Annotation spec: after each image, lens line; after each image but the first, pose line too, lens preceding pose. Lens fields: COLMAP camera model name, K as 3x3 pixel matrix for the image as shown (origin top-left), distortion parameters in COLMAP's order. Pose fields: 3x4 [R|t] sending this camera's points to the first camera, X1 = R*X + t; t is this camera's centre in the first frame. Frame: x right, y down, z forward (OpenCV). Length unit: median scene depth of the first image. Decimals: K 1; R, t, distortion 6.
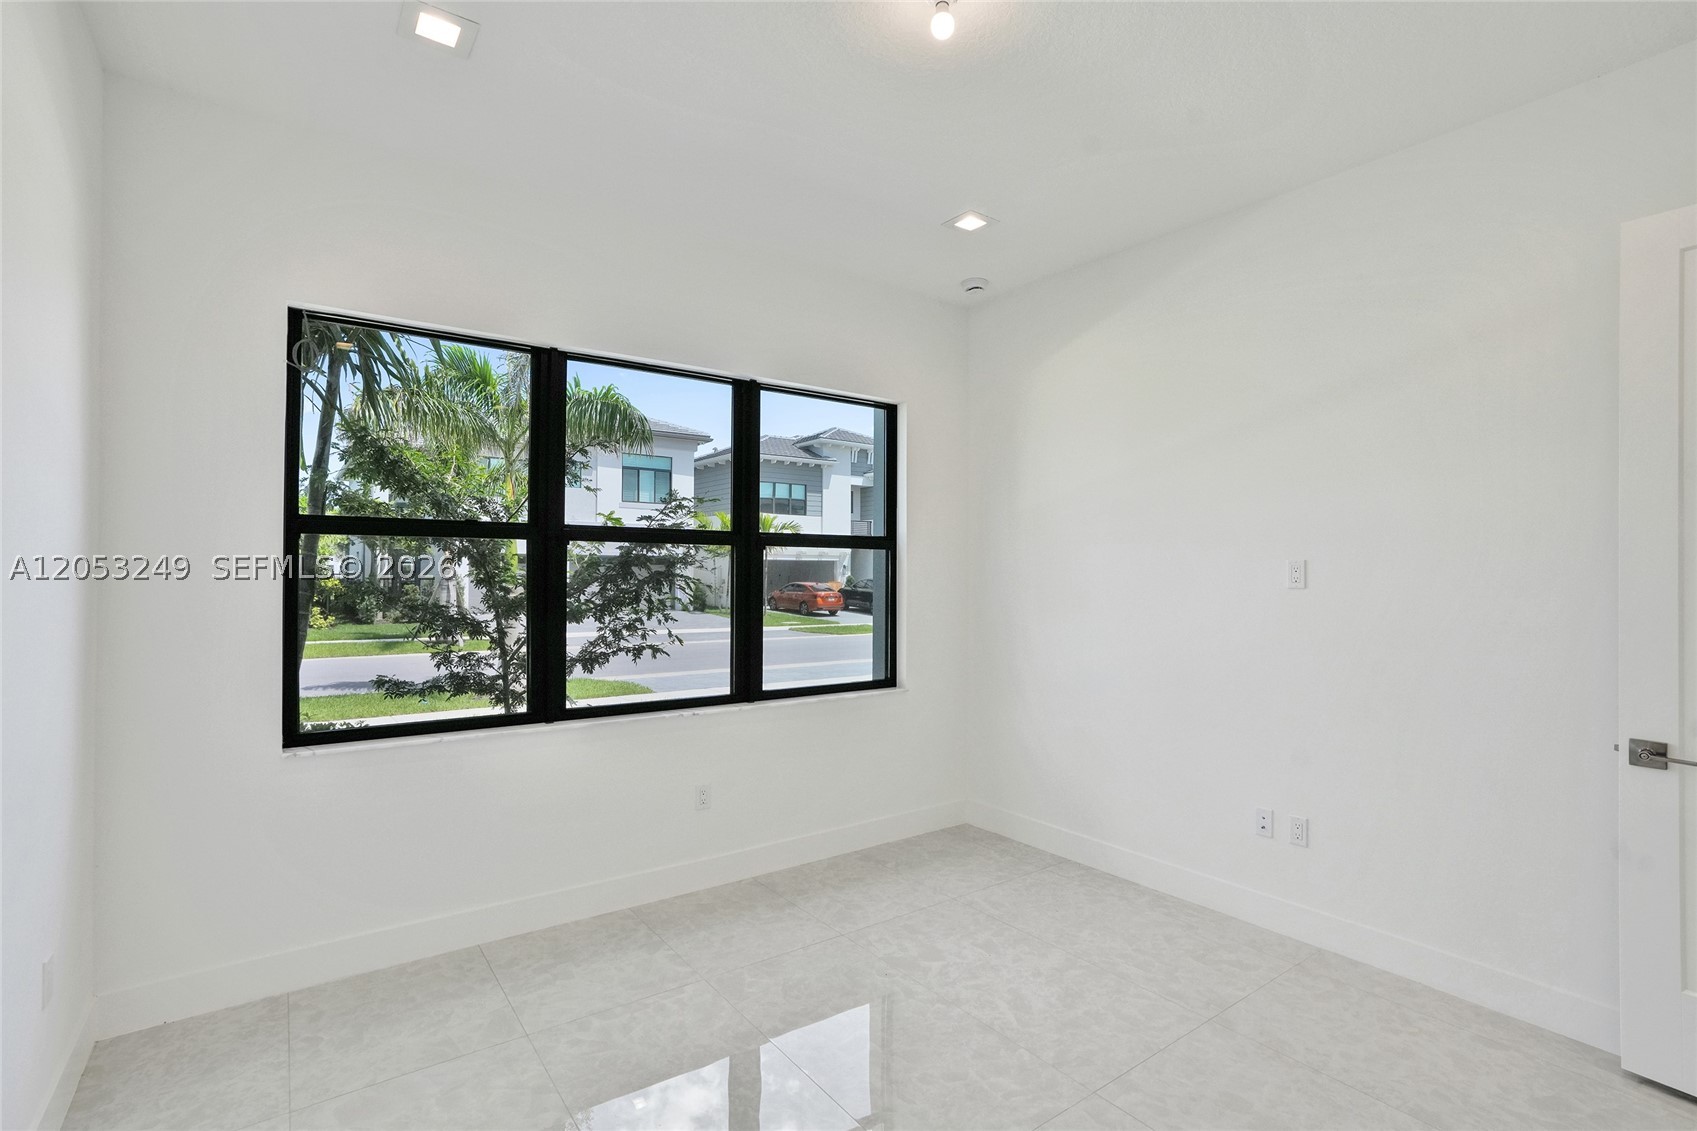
lens RADIAL K [[805.0, 0, 846.2], [0, 805.0, 554.9], [0, 0, 1]] dist [-0.052891, 0.028166]
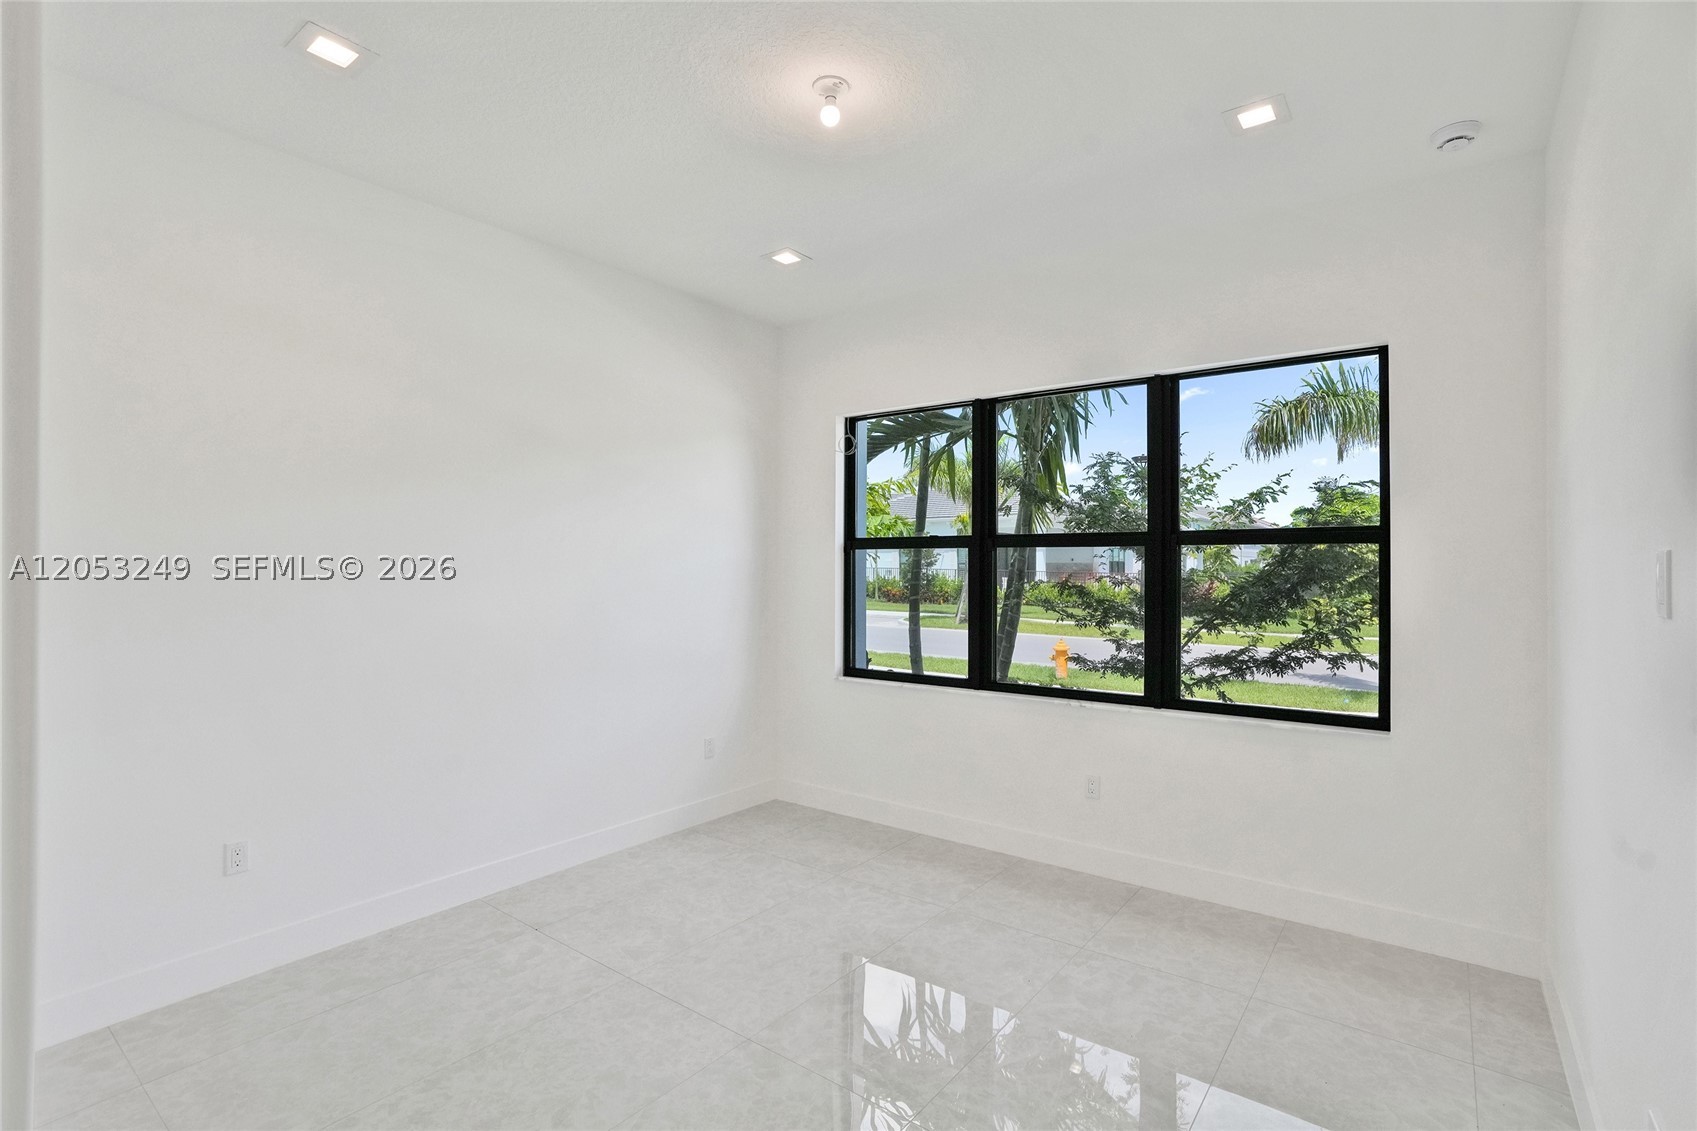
lens RADIAL K [[805.0, 0, 846.2], [0, 805.0, 554.9], [0, 0, 1]] dist [-0.052891, 0.028166]
pose [[0.271003, -0.012348, -0.962499, 0.782595], [0.023727, 0.999700, -0.006144, -0.005290], [0.962286, -0.021173, 0.271215, 0.425967]]
